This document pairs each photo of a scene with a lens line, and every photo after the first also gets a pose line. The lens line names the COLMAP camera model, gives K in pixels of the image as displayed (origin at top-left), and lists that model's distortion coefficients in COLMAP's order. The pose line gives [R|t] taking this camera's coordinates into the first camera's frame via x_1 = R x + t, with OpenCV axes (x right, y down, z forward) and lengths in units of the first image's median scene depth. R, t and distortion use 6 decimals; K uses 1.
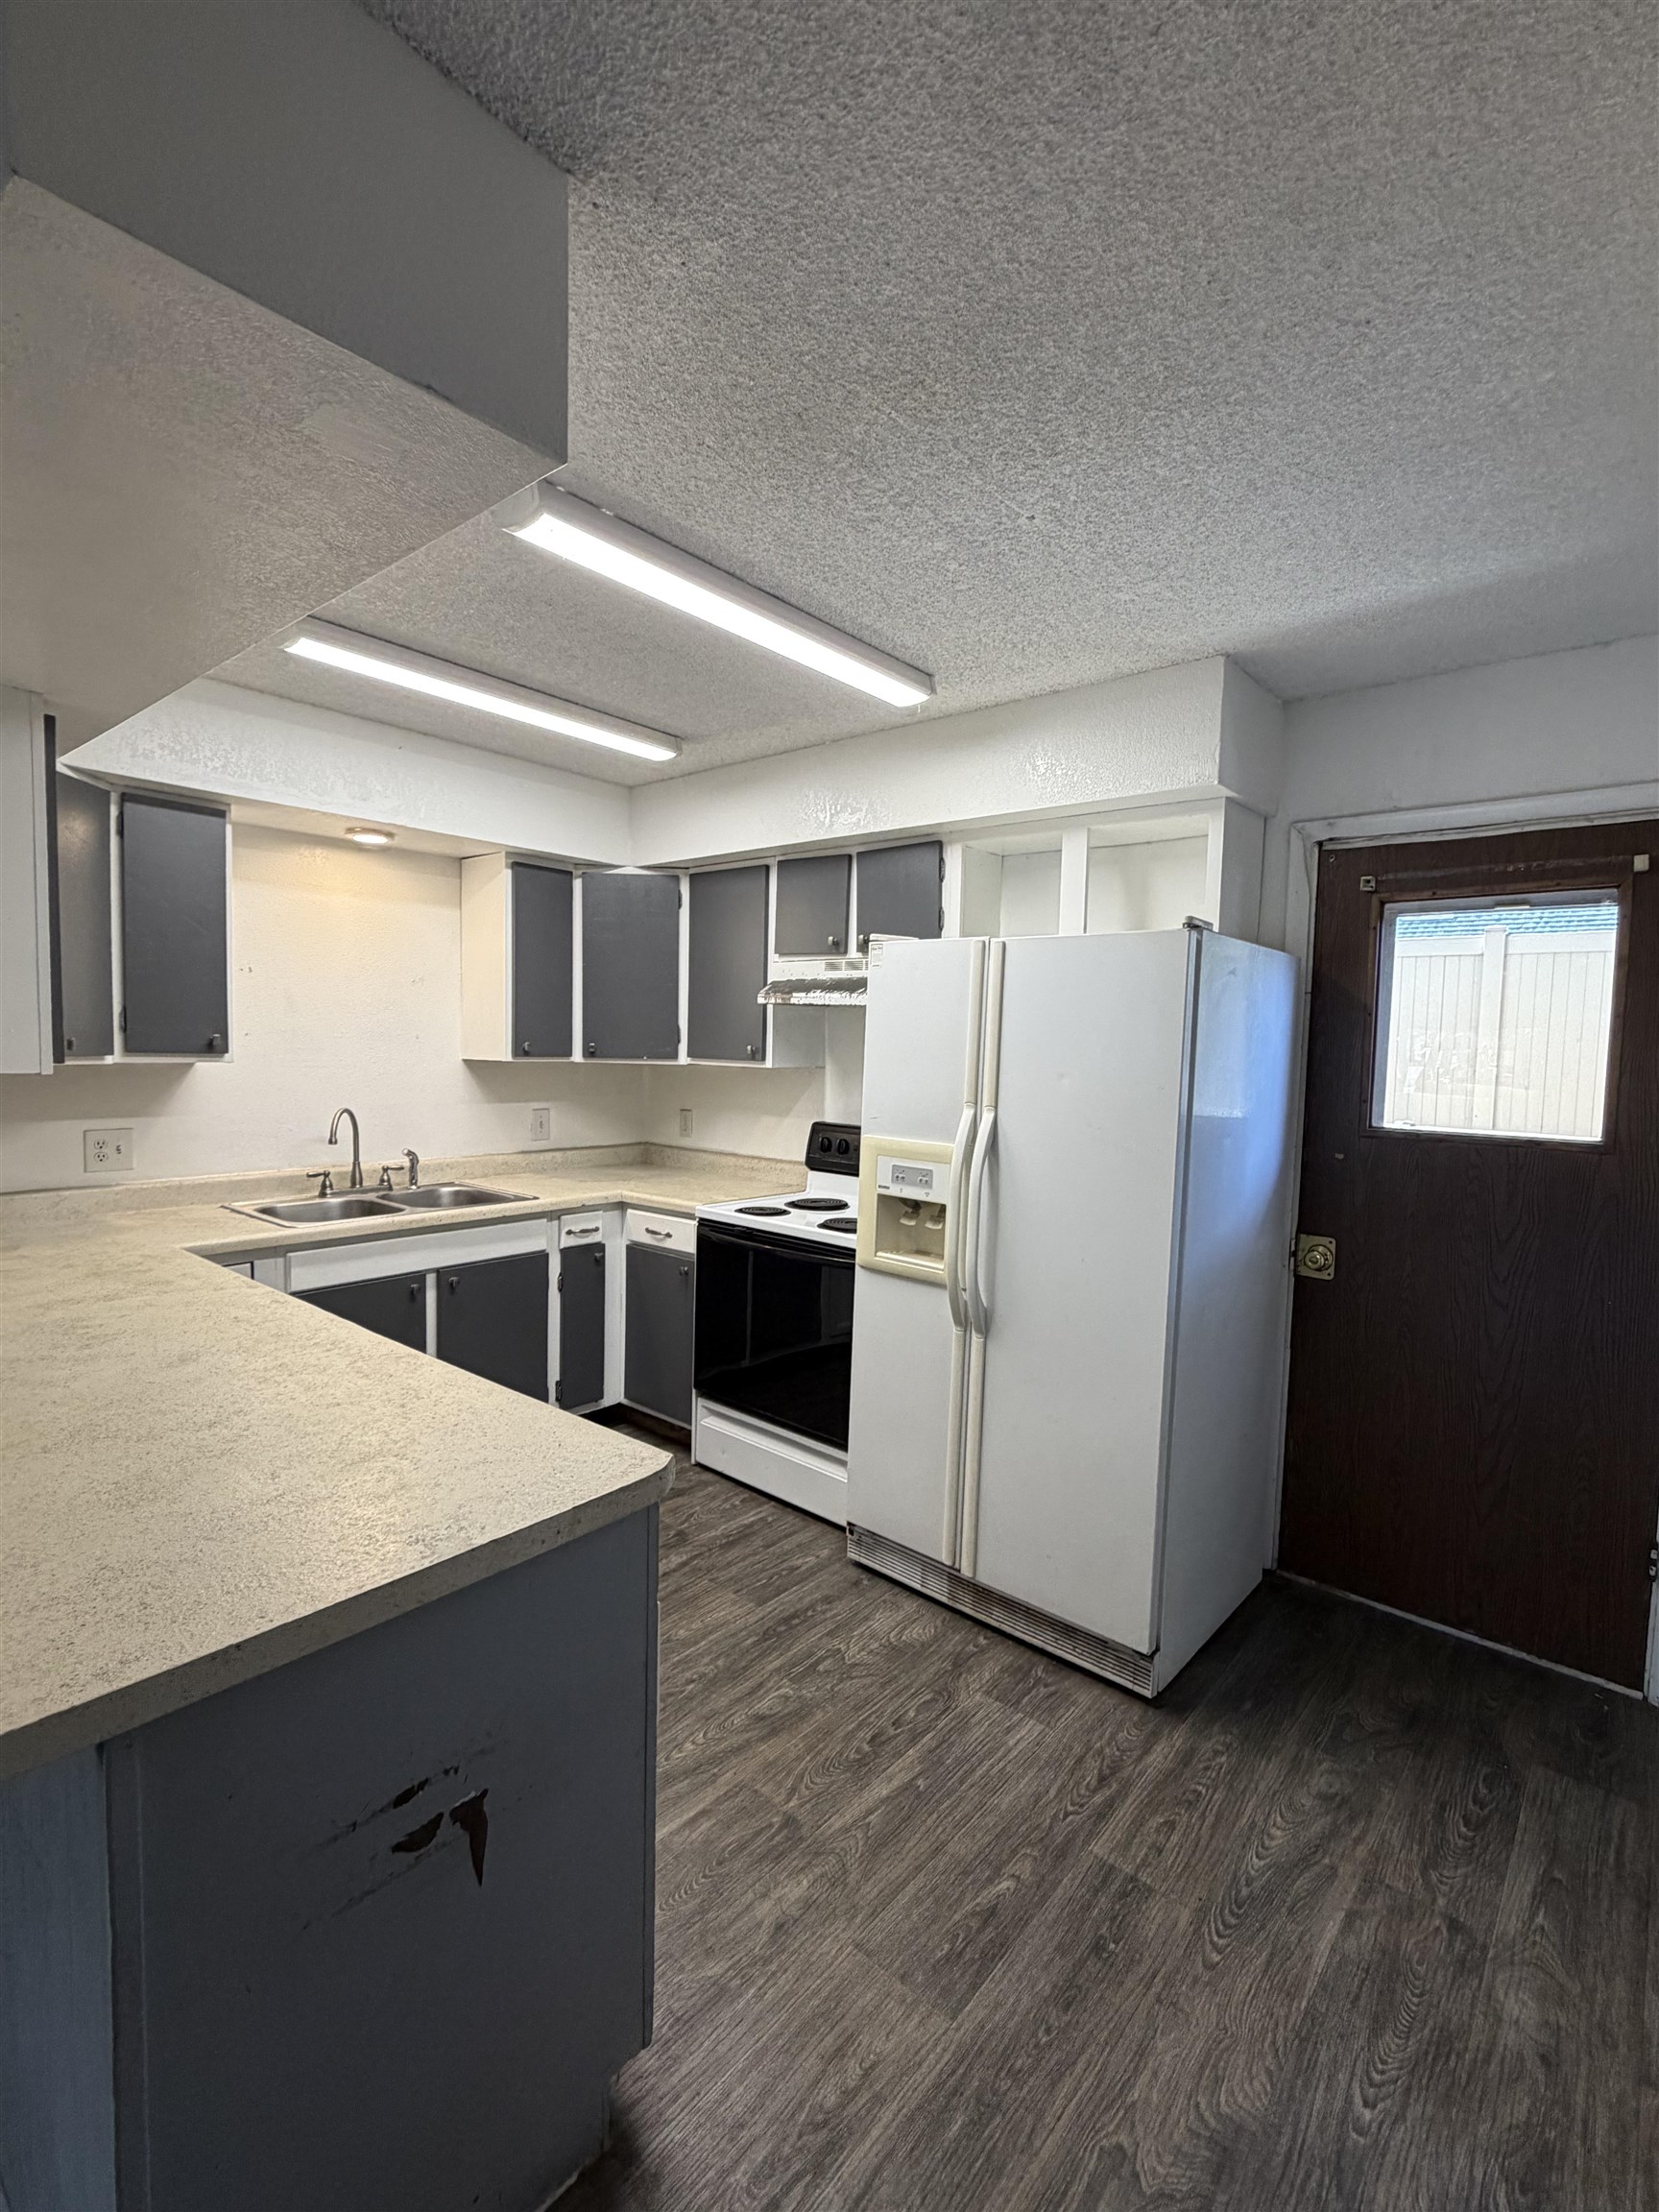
lens RADIAL K [[1029.7, 0, 828.5], [0, 1029.7, 1110.9], [0, 0, 1]] dist [0.001232, 0.000193]
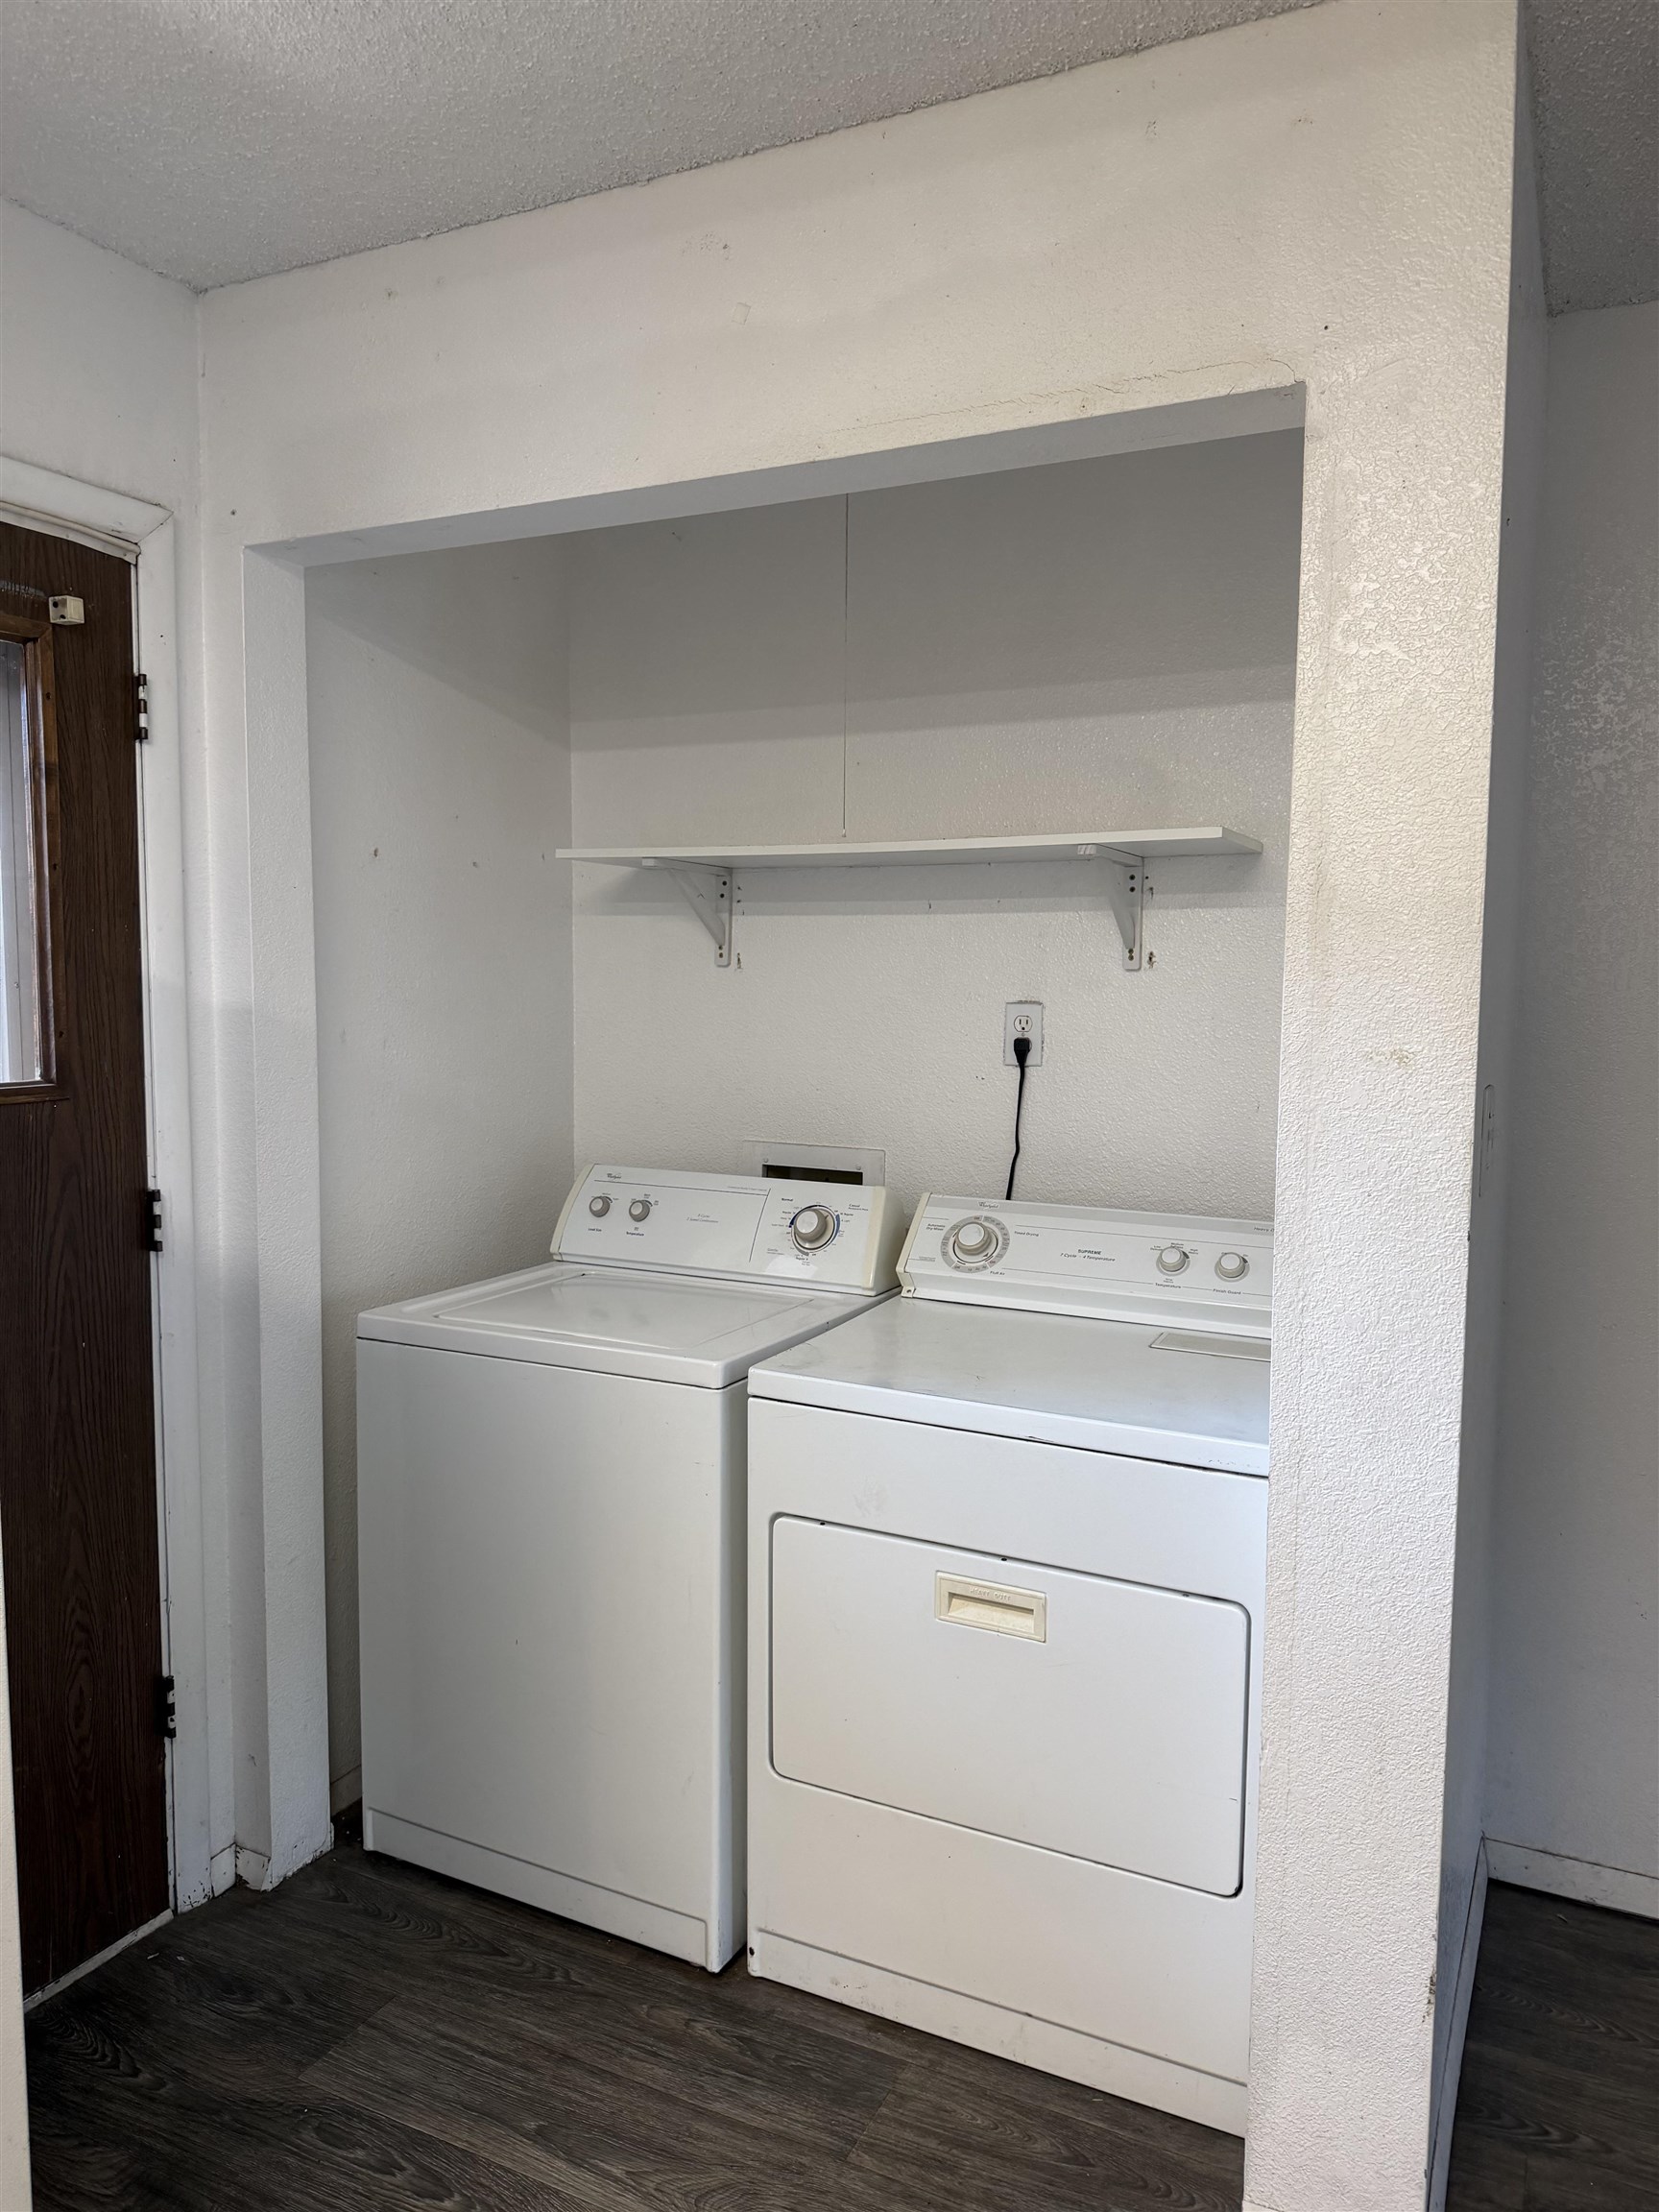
lens RADIAL K [[1575.6, 0, 825.5], [0, 1575.6, 1104.1], [0, 0, 1]] dist [0.009572, -0.000954]
pose [[-0.242482, -0.111023, 0.963782, -0.247550], [0.049759, 0.990700, 0.126643, -0.053888], [-0.968879, 0.078666, -0.234703, 0.859089]]
